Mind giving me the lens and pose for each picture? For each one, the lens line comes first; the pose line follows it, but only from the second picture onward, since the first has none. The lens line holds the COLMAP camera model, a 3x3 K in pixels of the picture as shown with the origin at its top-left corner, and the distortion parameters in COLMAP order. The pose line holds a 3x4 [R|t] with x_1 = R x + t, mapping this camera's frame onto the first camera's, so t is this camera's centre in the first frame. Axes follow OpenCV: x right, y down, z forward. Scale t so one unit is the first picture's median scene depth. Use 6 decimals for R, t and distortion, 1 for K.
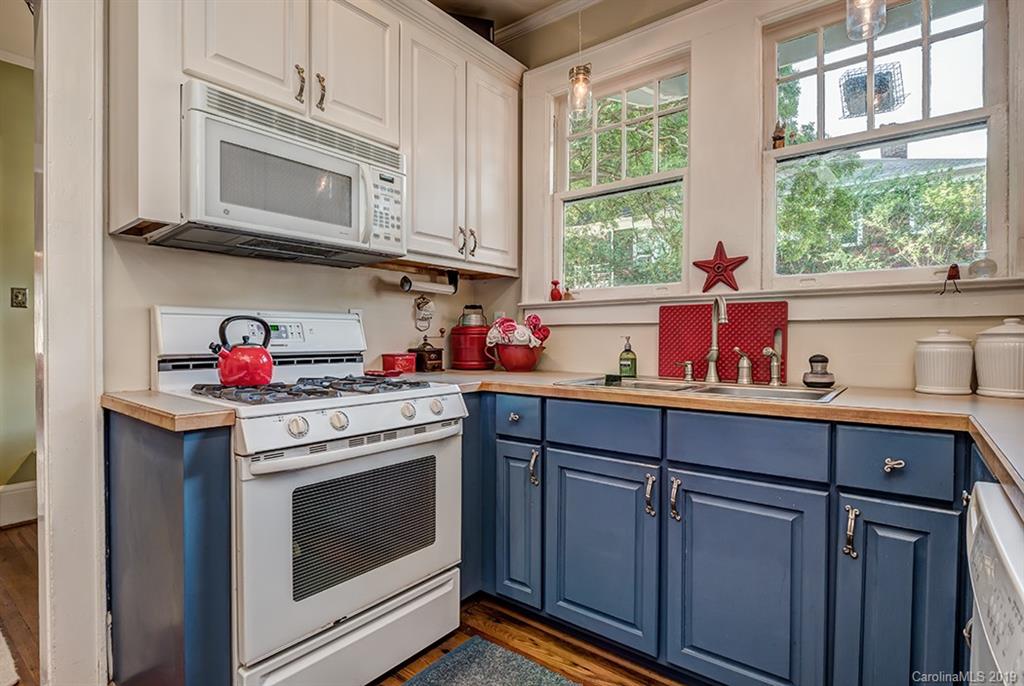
lens RADIAL K [[499.7, 0, 512.1], [0, 499.7, 345.3], [0, 0, 1]] dist [-0.015901, -0.003134]
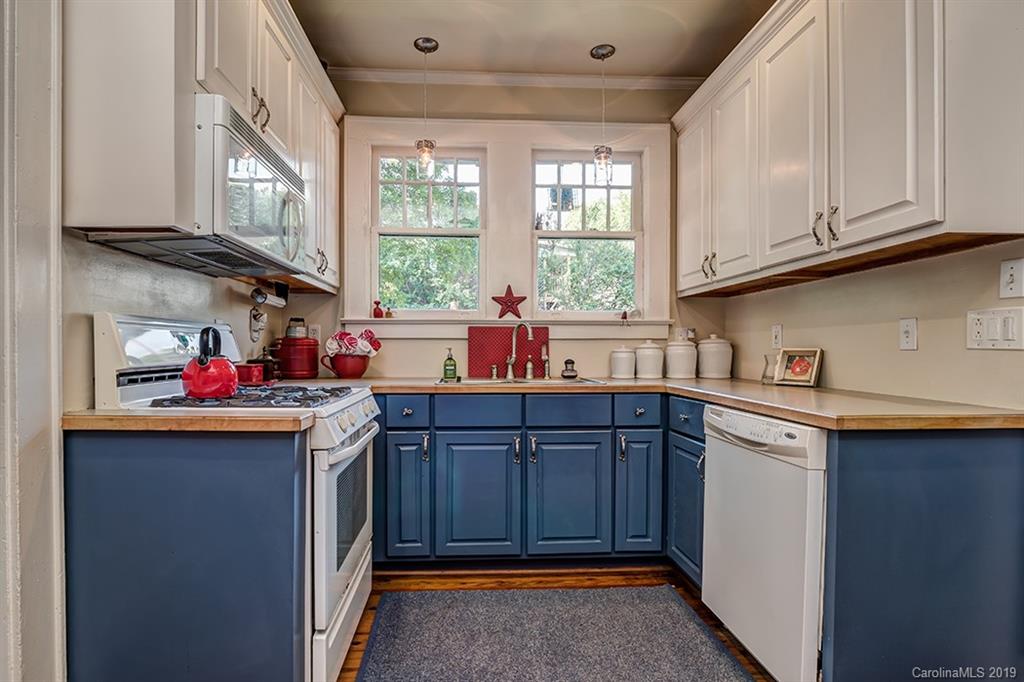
lens RADIAL K [[499.7, 0, 494.9], [0, 499.7, 353.4], [0, 0, 1]] dist [-0.015901, -0.003134]
pose [[0.746411, -0.004210, 0.665472, -0.642145], [0.007518, 0.999970, -0.002106, 0.000445], [-0.665442, 0.006574, 0.746420, -0.094361]]
